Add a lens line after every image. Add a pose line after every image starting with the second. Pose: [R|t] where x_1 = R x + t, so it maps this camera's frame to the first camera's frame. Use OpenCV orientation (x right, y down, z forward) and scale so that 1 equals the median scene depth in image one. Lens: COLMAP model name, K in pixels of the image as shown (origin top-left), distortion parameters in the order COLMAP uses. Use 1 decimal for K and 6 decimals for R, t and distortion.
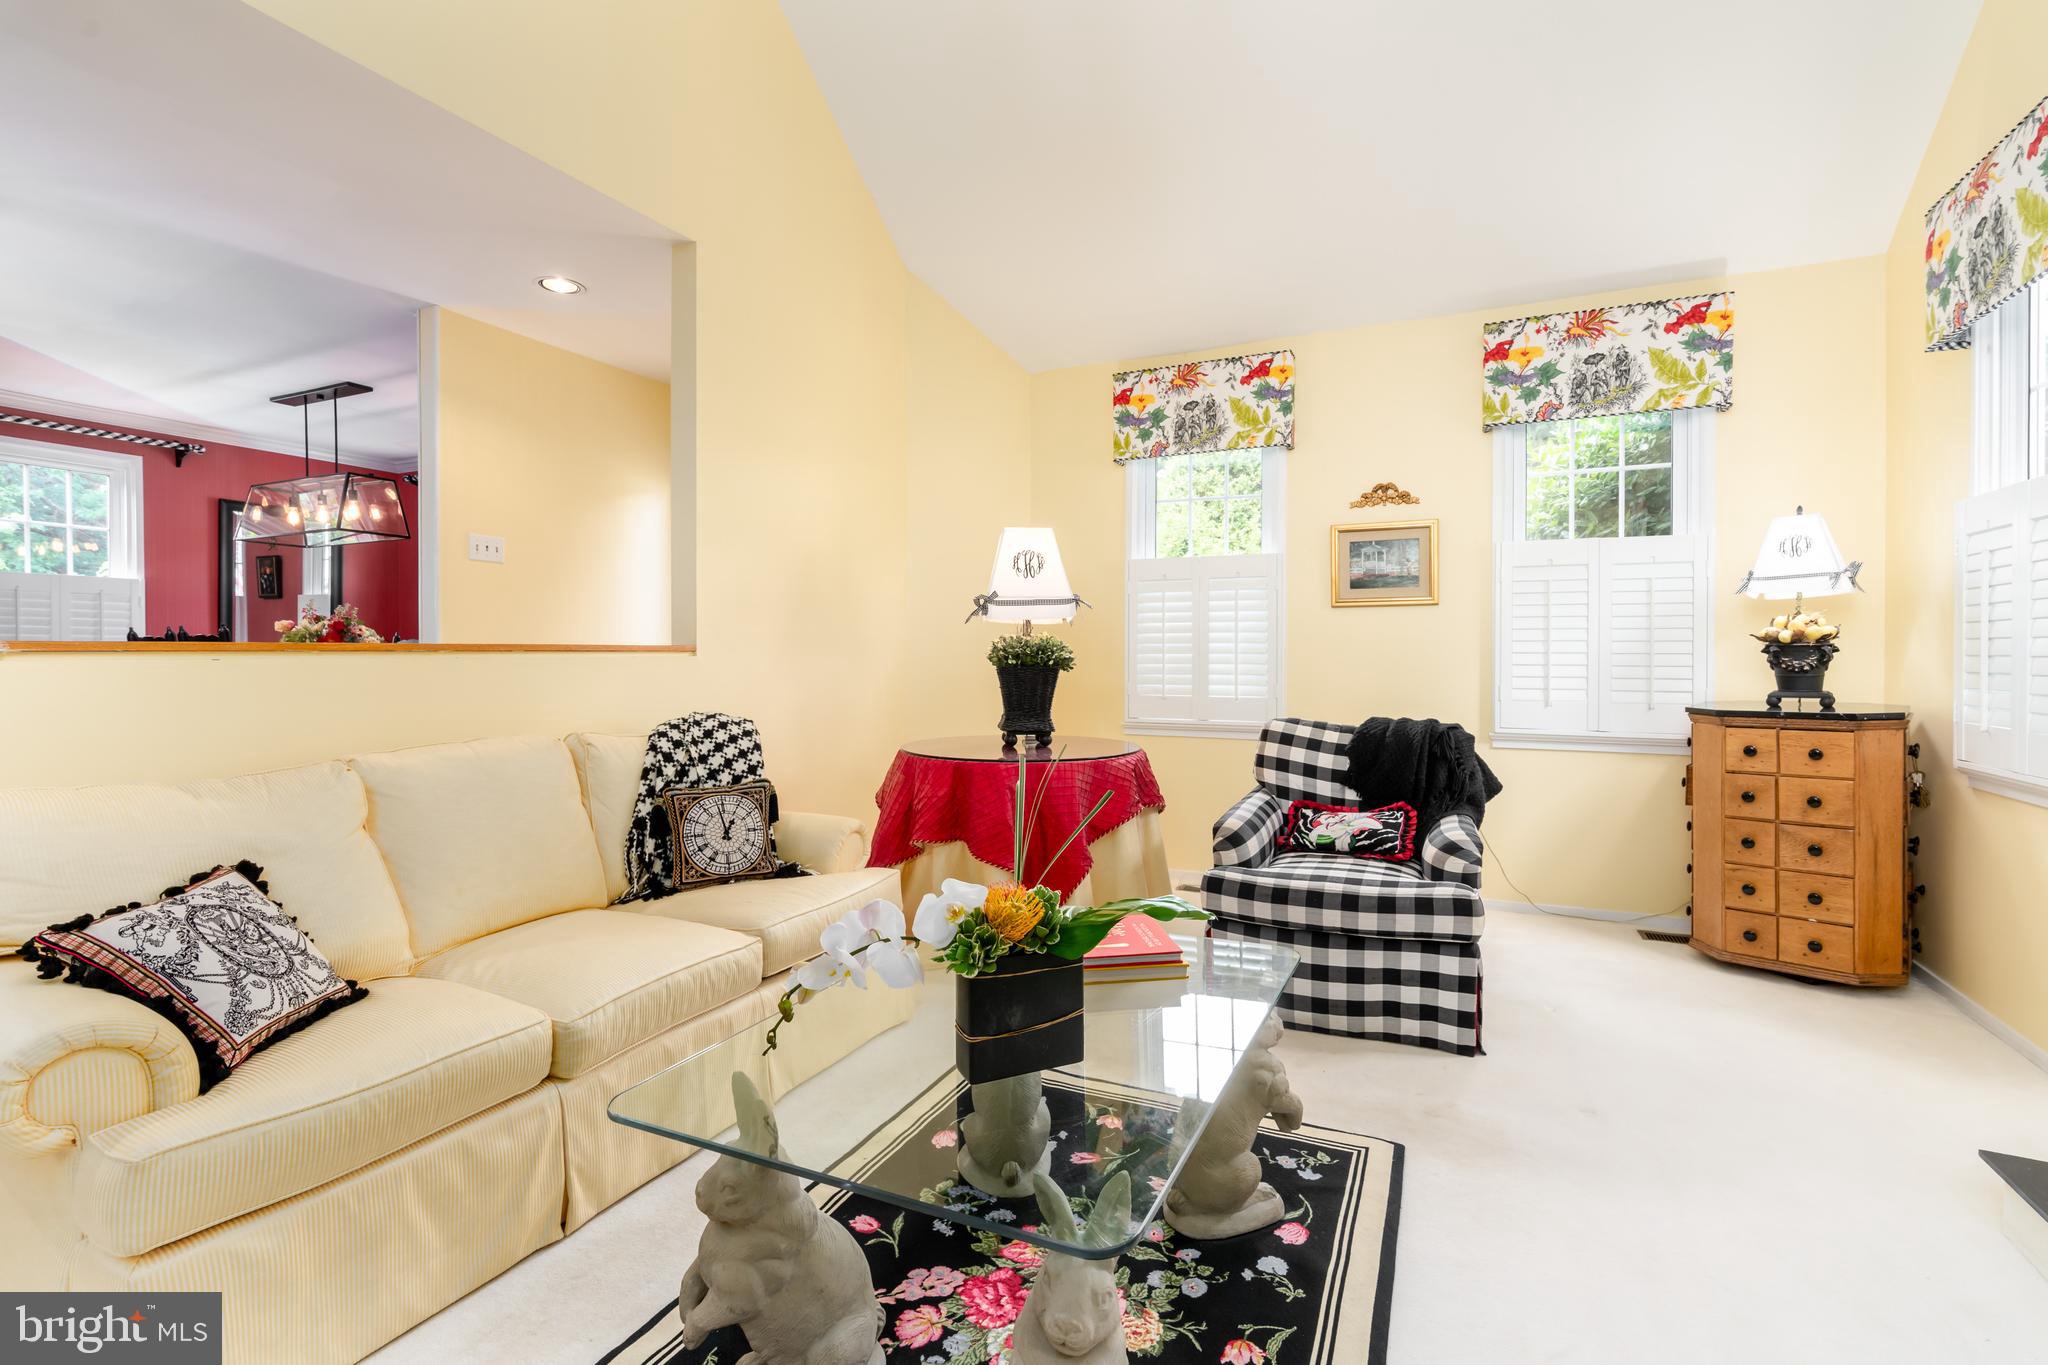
lens RADIAL K [[923.9, 0, 1023.8], [0, 923.9, 661.4], [0, 0, 1]] dist [-0.012887, 0.005288]
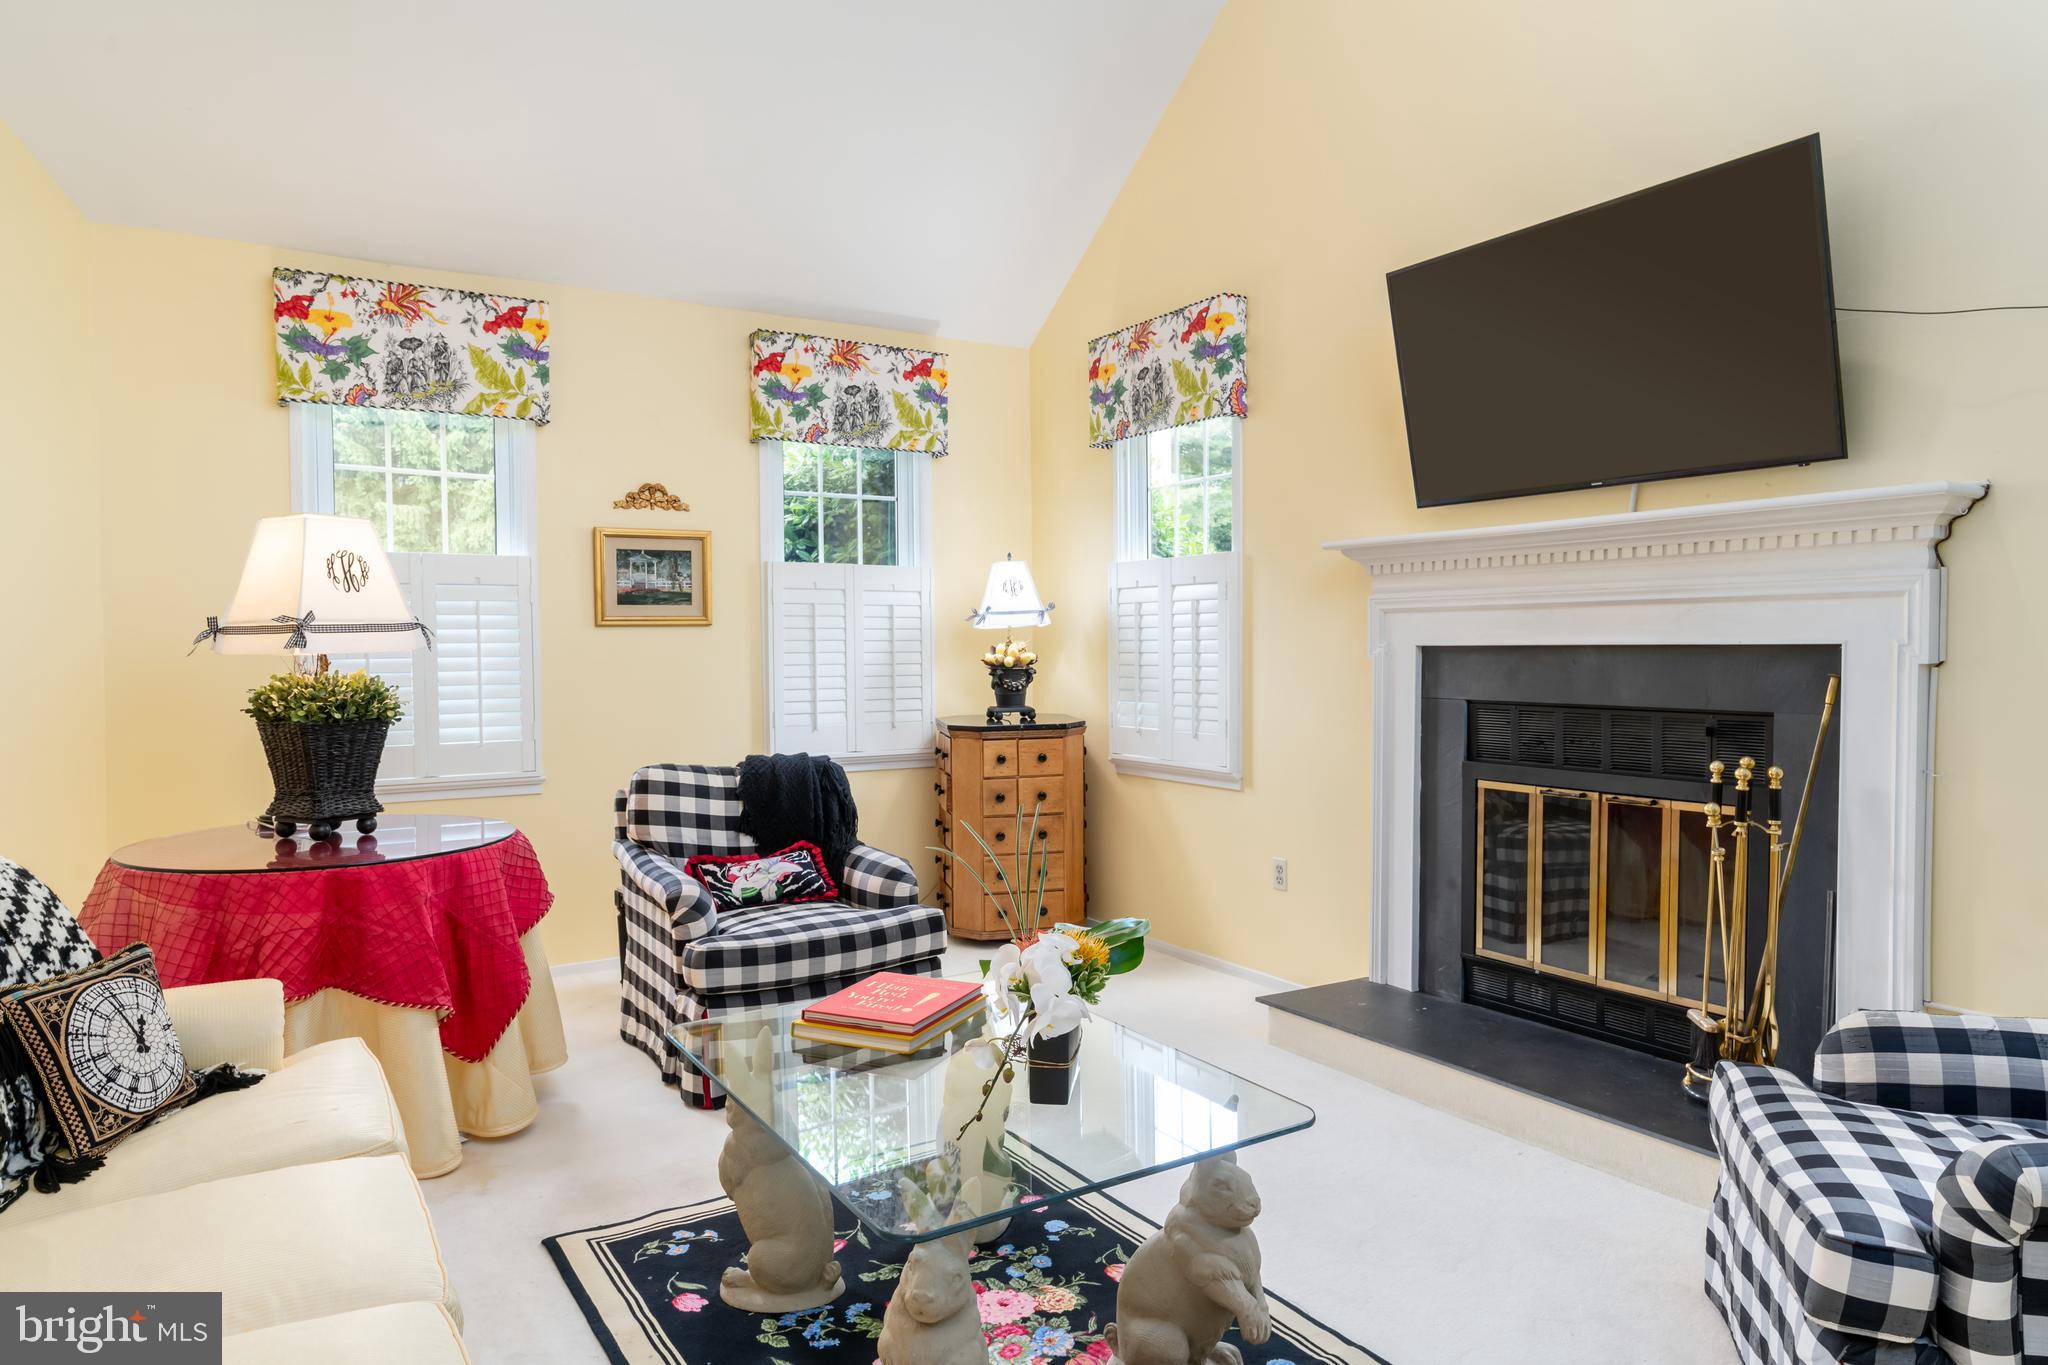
lens RADIAL K [[1288.8, 0, 1024.0], [0, 1288.8, 682.5], [0, 0, 1]] dist [-0.000904, -0.001423]
pose [[0.538364, -0.031030, 0.842141, -0.563967], [0.013958, 0.999513, 0.027906, -0.045403], [-0.842597, -0.003269, 0.538535, 0.070280]]
